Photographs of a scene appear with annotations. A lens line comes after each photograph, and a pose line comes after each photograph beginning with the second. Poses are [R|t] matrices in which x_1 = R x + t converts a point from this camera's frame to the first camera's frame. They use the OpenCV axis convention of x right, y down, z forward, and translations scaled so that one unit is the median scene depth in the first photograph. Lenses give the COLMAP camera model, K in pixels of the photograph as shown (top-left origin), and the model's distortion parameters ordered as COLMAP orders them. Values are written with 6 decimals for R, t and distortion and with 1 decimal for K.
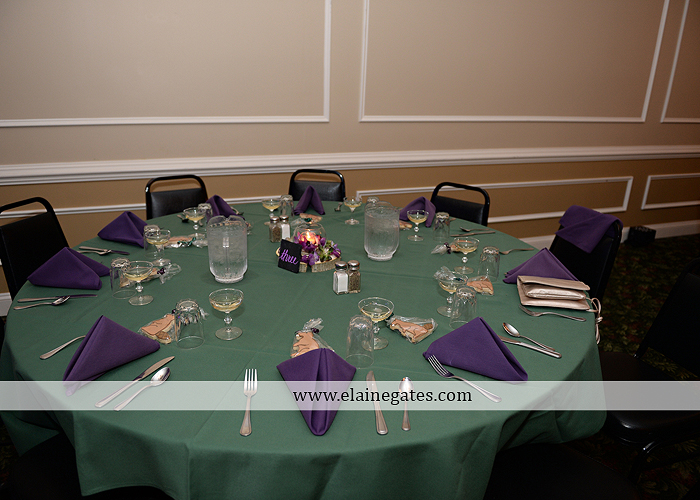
lens RADIAL K [[498.7, 0, 350.9], [0, 498.7, 249.1], [0, 0, 1]] dist [-0.069017, -0.002074]
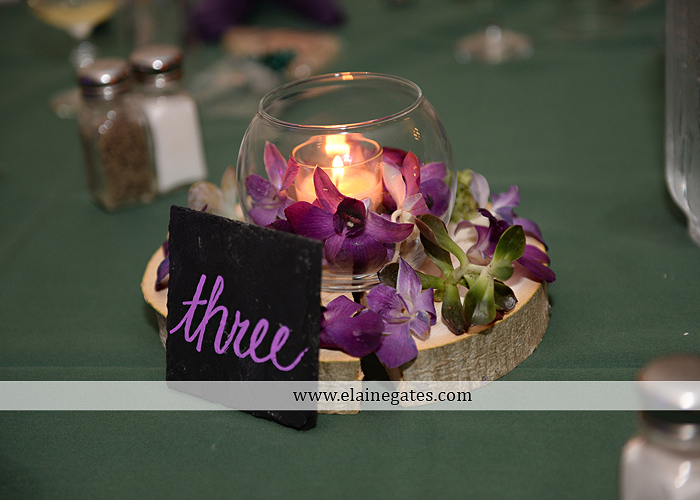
lens RADIAL K [[1441.7, 0, 349.7], [0, 1441.7, 250.7], [0, 0, 1]] dist [0.032967, 0.000000]
pose [[0.993805, -0.110965, 0.006254, -0.085720], [0.110093, 0.990582, 0.081406, -0.034739], [-0.015228, -0.080213, 0.996661, 0.541209]]
